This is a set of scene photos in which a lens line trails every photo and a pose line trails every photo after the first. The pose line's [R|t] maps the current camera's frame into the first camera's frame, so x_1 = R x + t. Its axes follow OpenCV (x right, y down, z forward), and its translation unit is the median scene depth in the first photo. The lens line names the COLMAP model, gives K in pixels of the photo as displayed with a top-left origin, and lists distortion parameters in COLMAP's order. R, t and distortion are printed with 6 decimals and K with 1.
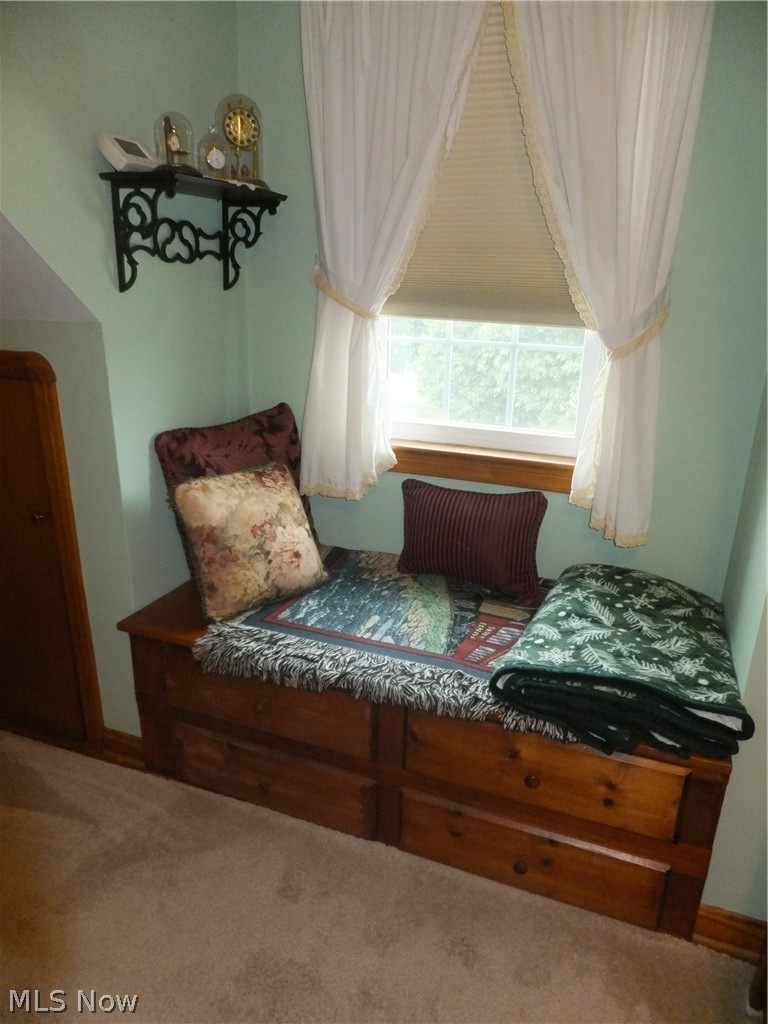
lens RADIAL K [[679.8, 0, 456.6], [0, 679.8, 491.7], [0, 0, 1]] dist [-0.044971, 0.033694]
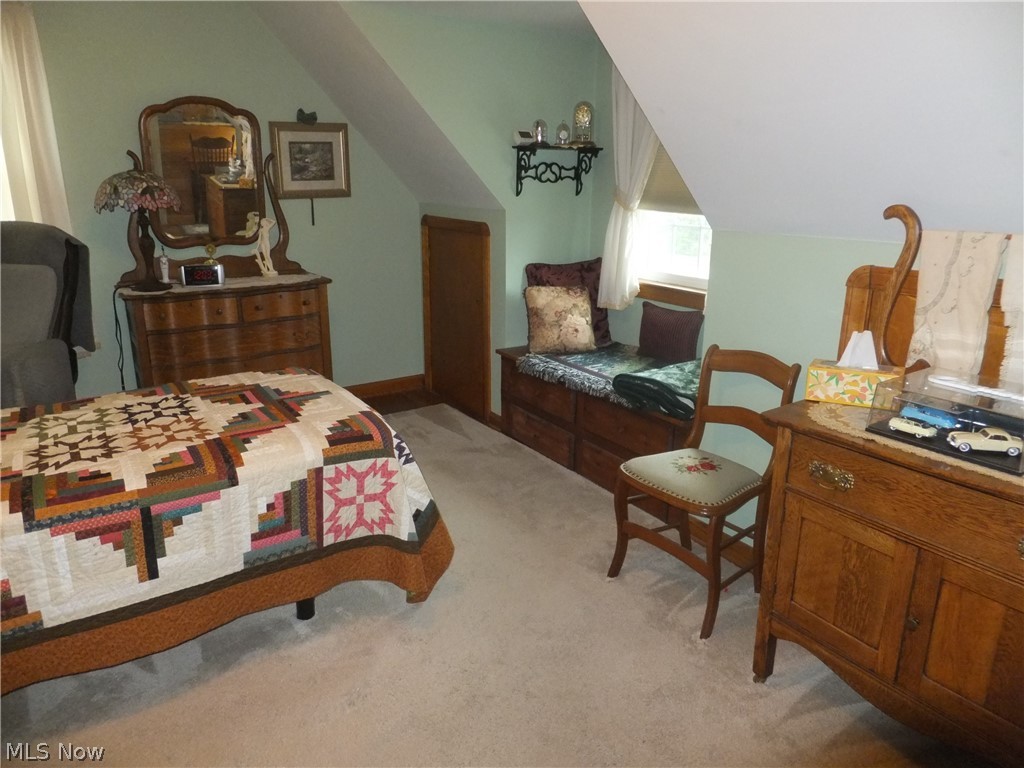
lens RADIAL K [[679.8, 0, 508.6], [0, 679.8, 374.4], [0, 0, 1]] dist [-0.044971, 0.033694]
pose [[0.778086, 0.155040, -0.608724, 0.836574], [-0.176428, 0.983993, 0.025105, 0.206936], [0.602873, 0.087862, 0.792984, -0.665308]]
